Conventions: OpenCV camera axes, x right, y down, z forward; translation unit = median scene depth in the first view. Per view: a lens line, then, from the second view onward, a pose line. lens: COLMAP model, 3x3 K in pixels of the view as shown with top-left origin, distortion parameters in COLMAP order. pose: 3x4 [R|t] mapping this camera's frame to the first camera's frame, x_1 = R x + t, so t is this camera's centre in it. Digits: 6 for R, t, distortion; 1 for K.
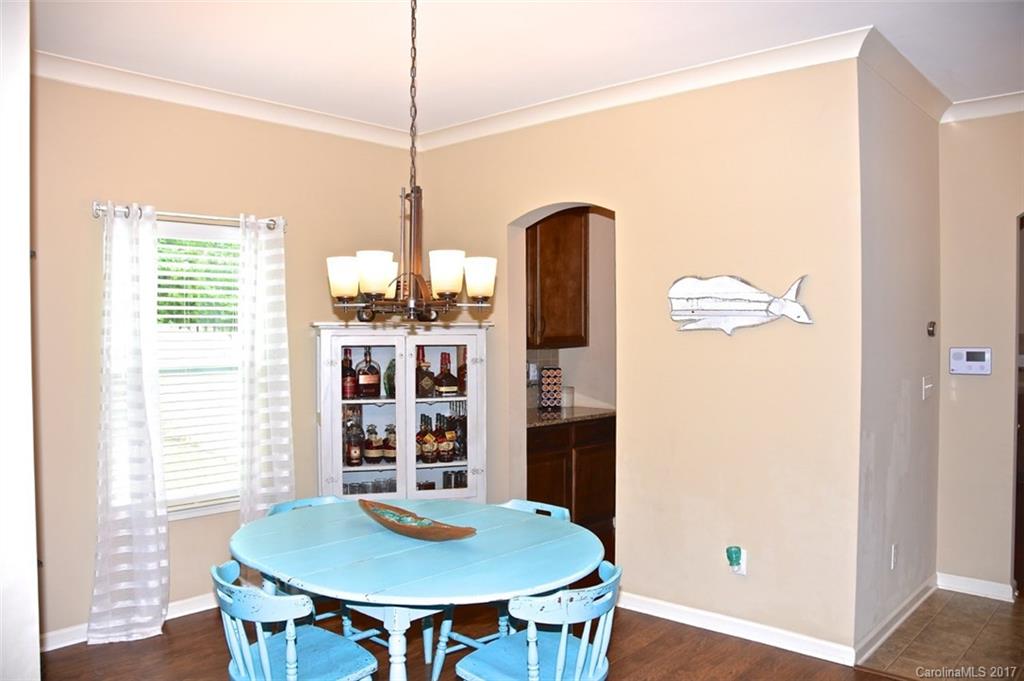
lens RADIAL K [[798.6, 0, 512.0], [0, 798.6, 340.5], [0, 0, 1]] dist [-0.159175, 0.104098]
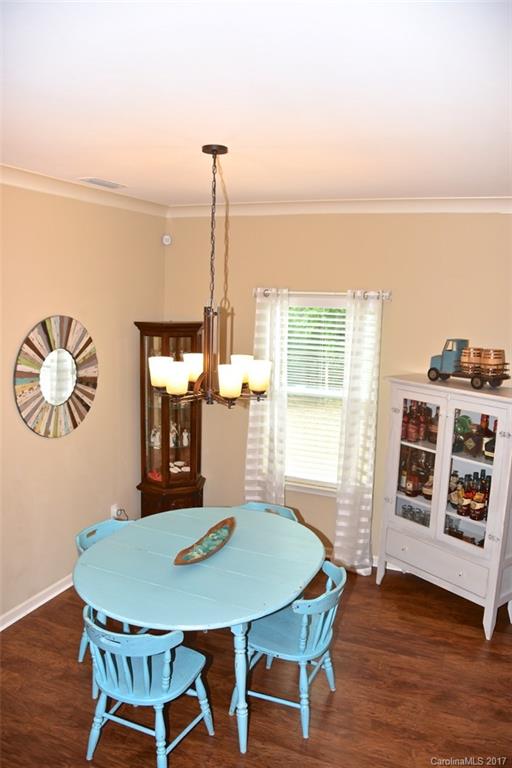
lens RADIAL K [[599.0, 0, 256.0], [0, 599.0, 384.0], [0, 0, 1]] dist [-0.159175, 0.104098]
pose [[0.308181, 0.158819, -0.937977, 0.587416], [-0.042360, 0.987279, 0.153249, -0.149604], [0.950384, -0.007495, 0.310988, 0.511097]]
